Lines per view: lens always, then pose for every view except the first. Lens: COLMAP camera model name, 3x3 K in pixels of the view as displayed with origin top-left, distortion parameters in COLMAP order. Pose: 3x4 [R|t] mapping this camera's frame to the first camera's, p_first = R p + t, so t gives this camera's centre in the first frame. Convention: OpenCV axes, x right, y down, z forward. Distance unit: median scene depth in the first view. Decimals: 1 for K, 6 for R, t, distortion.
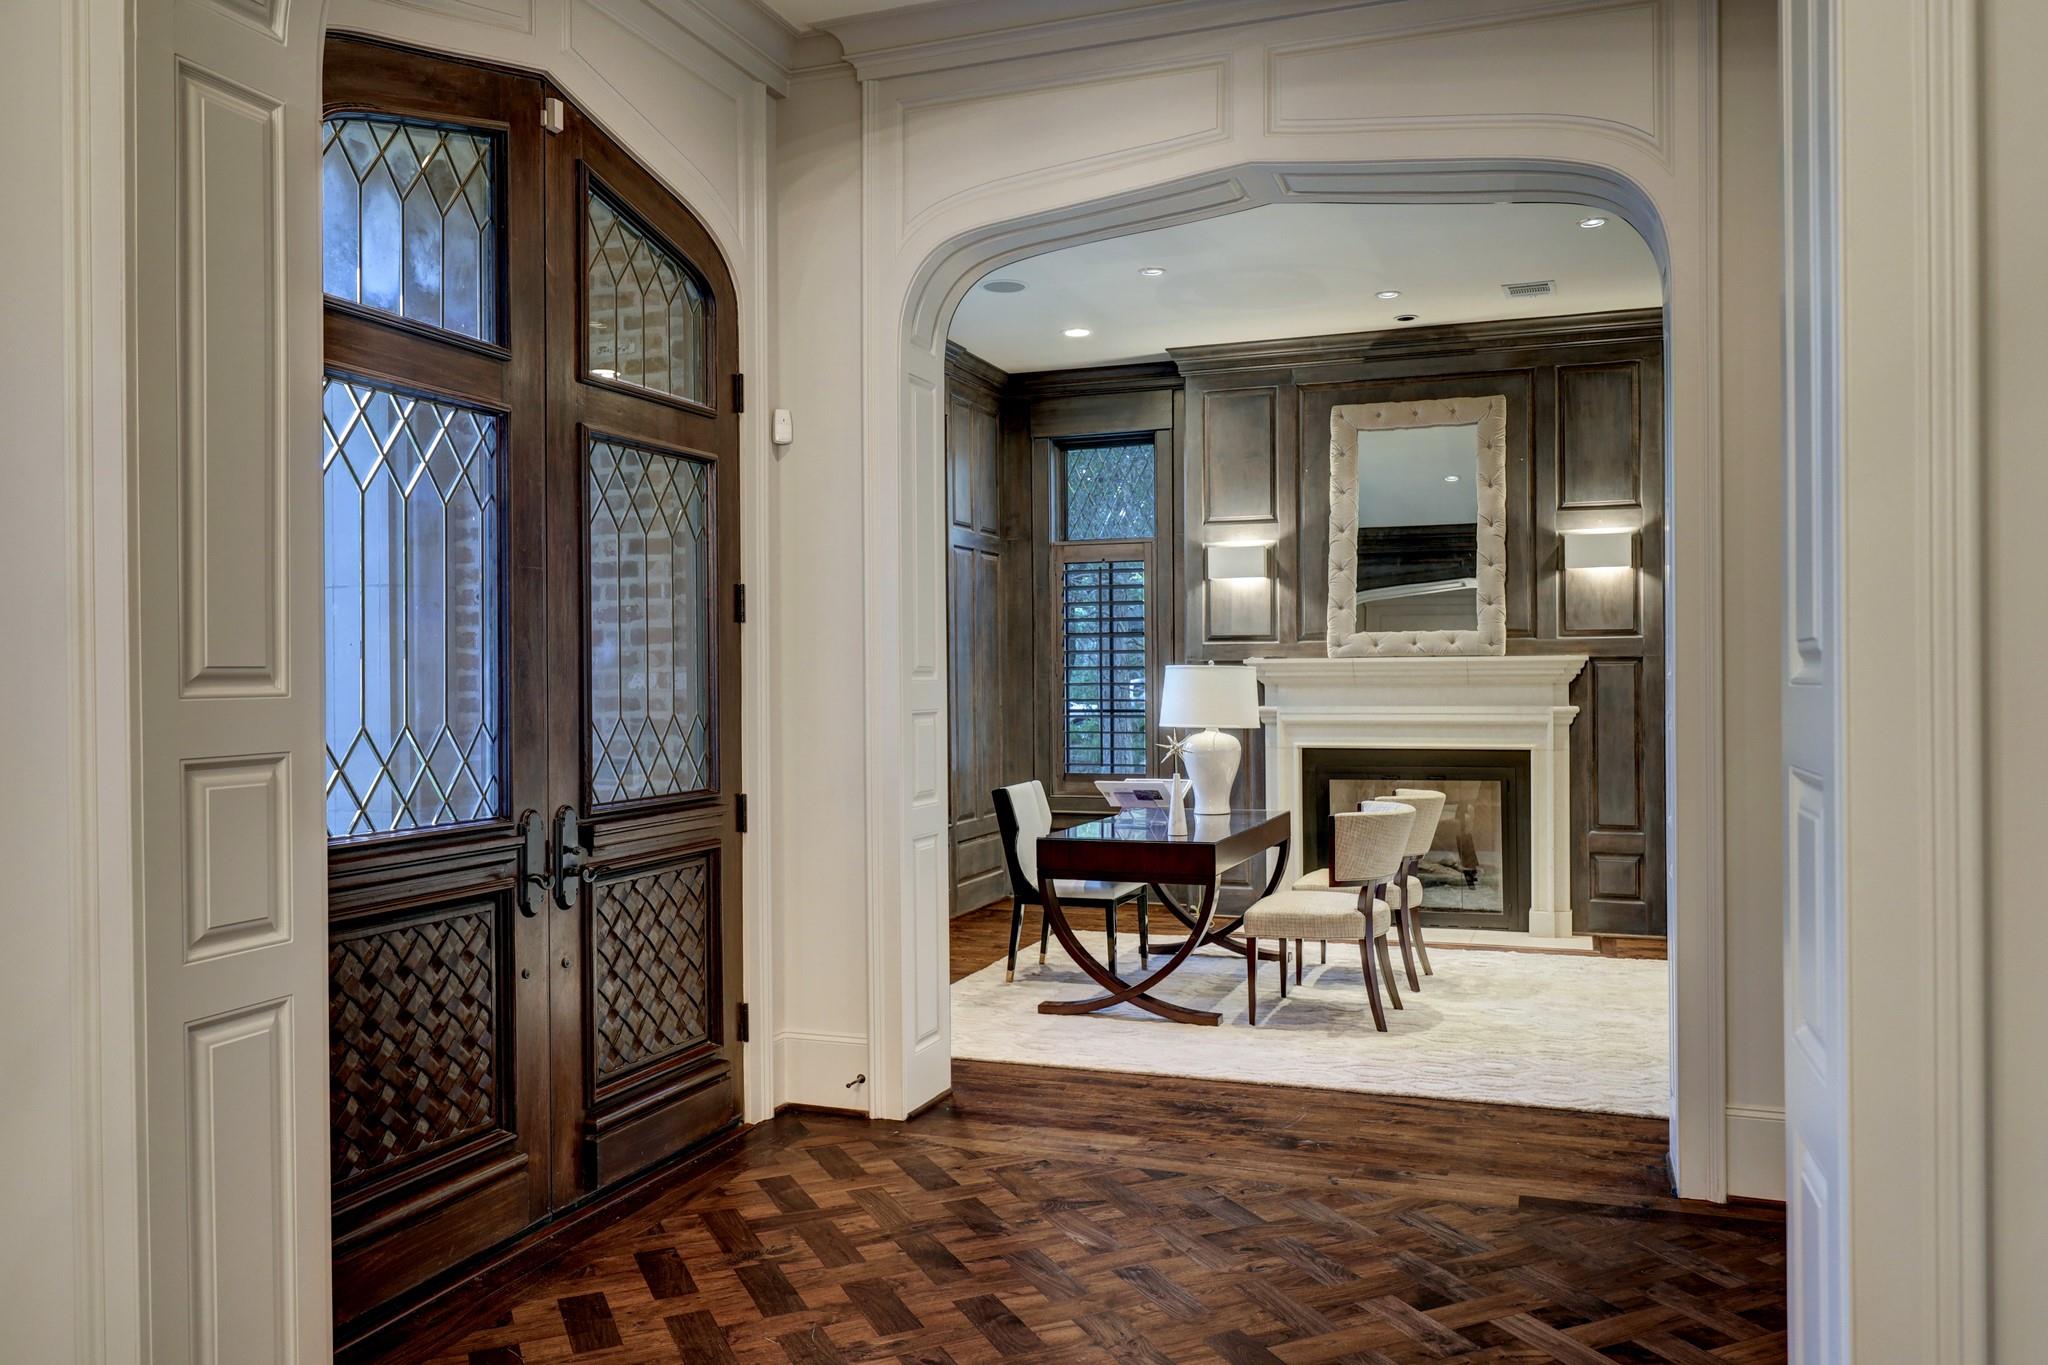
lens RADIAL K [[1568.5, 0, 1040.9], [0, 1568.5, 682.2], [0, 0, 1]] dist [0.018759, -0.004753]
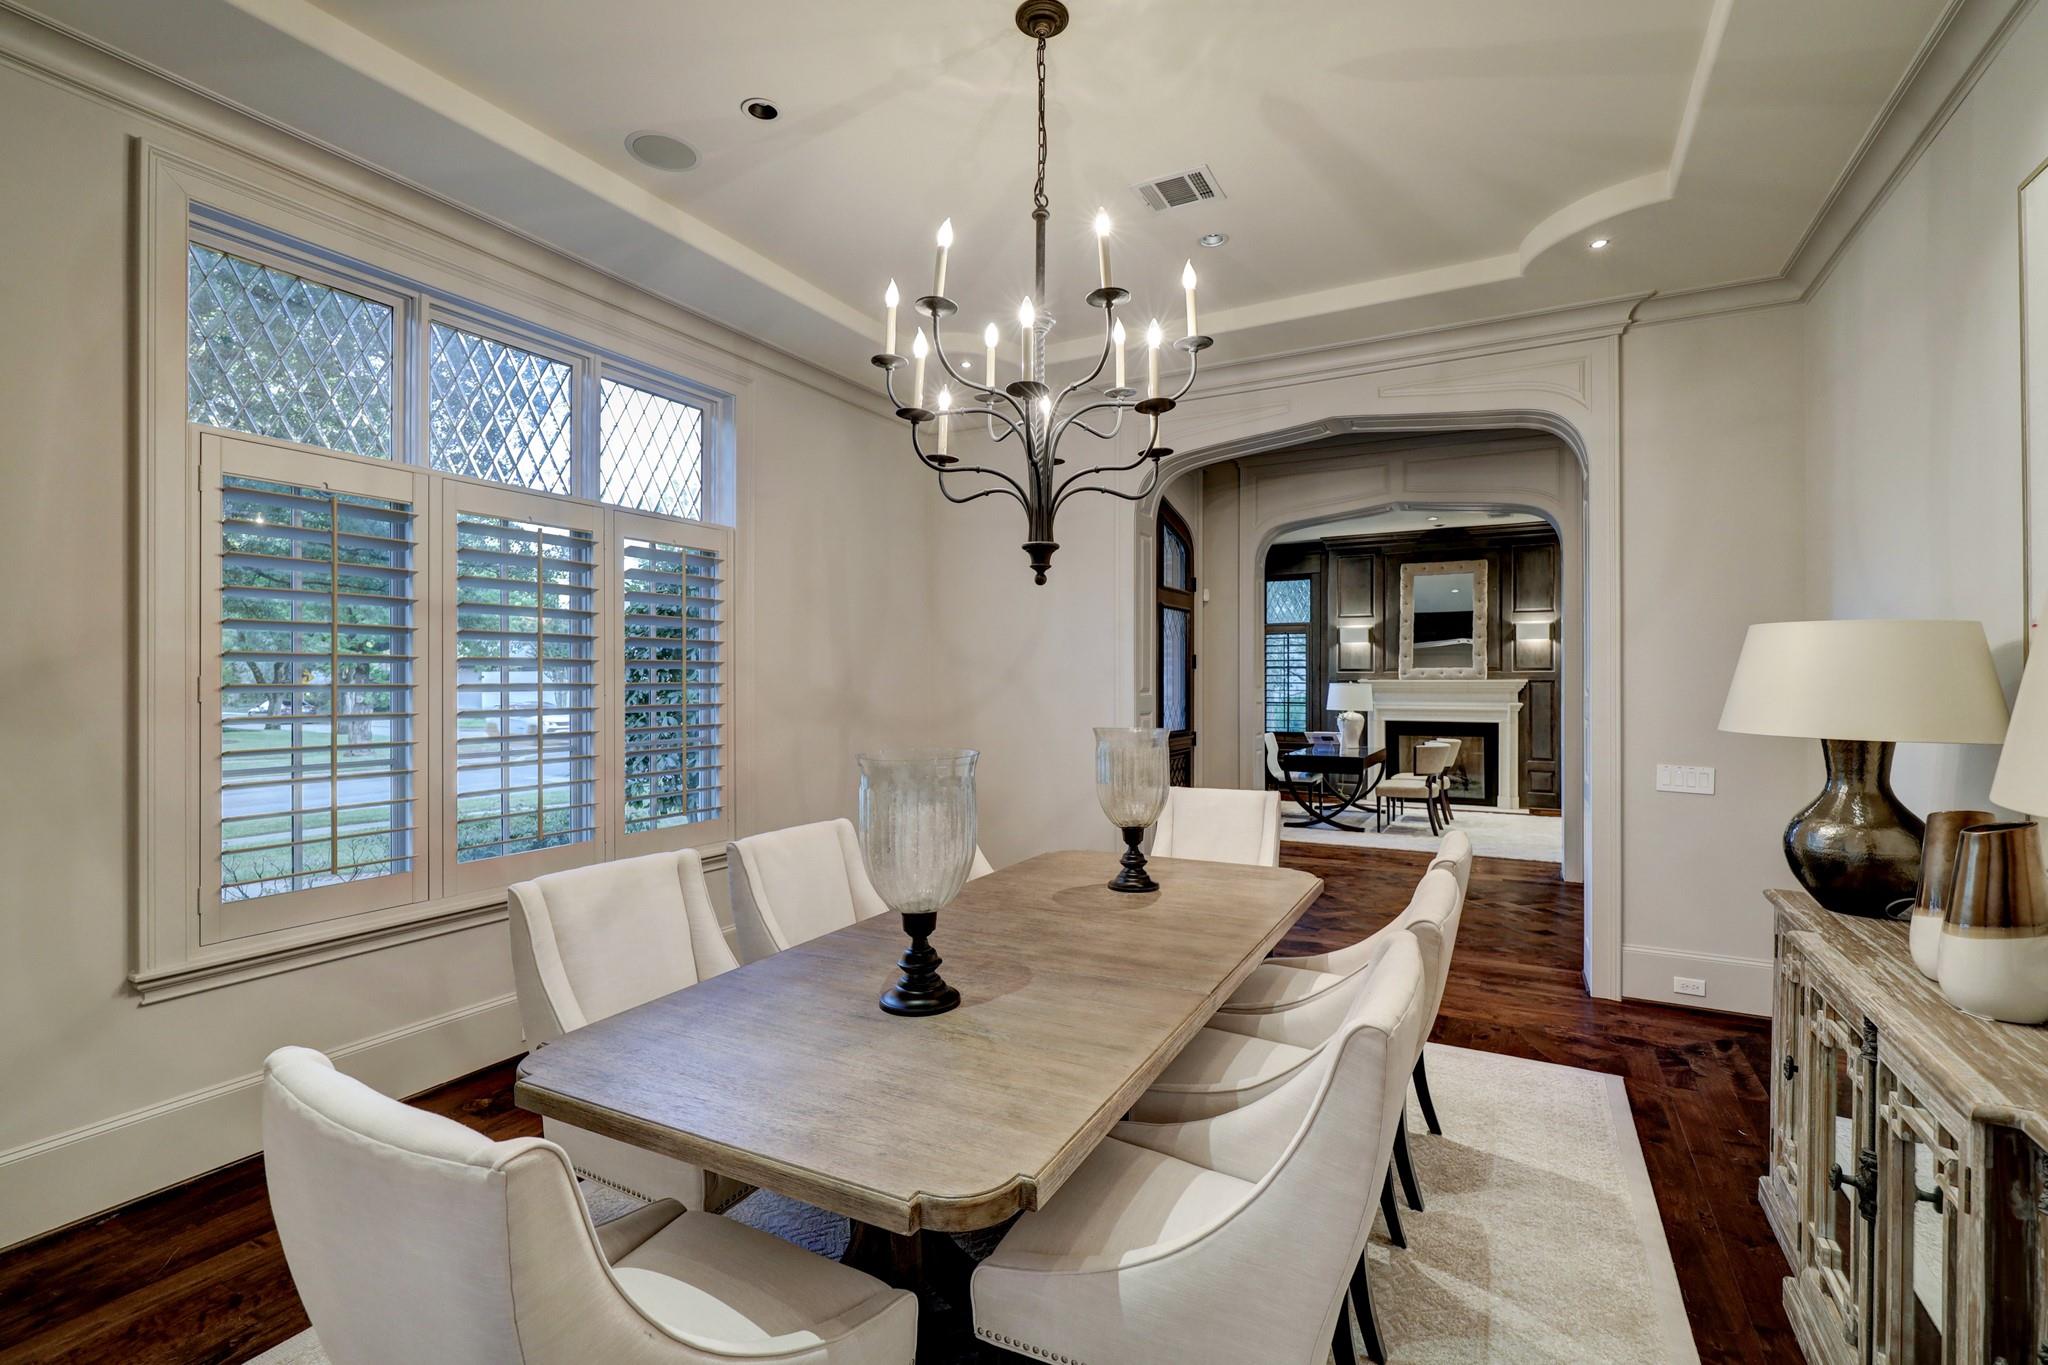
lens RADIAL K [[896.6, 0, 1023.1], [0, 896.6, 679.5], [0, 0, 1]] dist [0.000214, -0.000057]
pose [[0.985024, 0.008669, -0.172199, -0.121947], [-0.009557, 0.999945, -0.004332, -0.005331], [0.172152, 0.005913, 0.985053, -0.331292]]
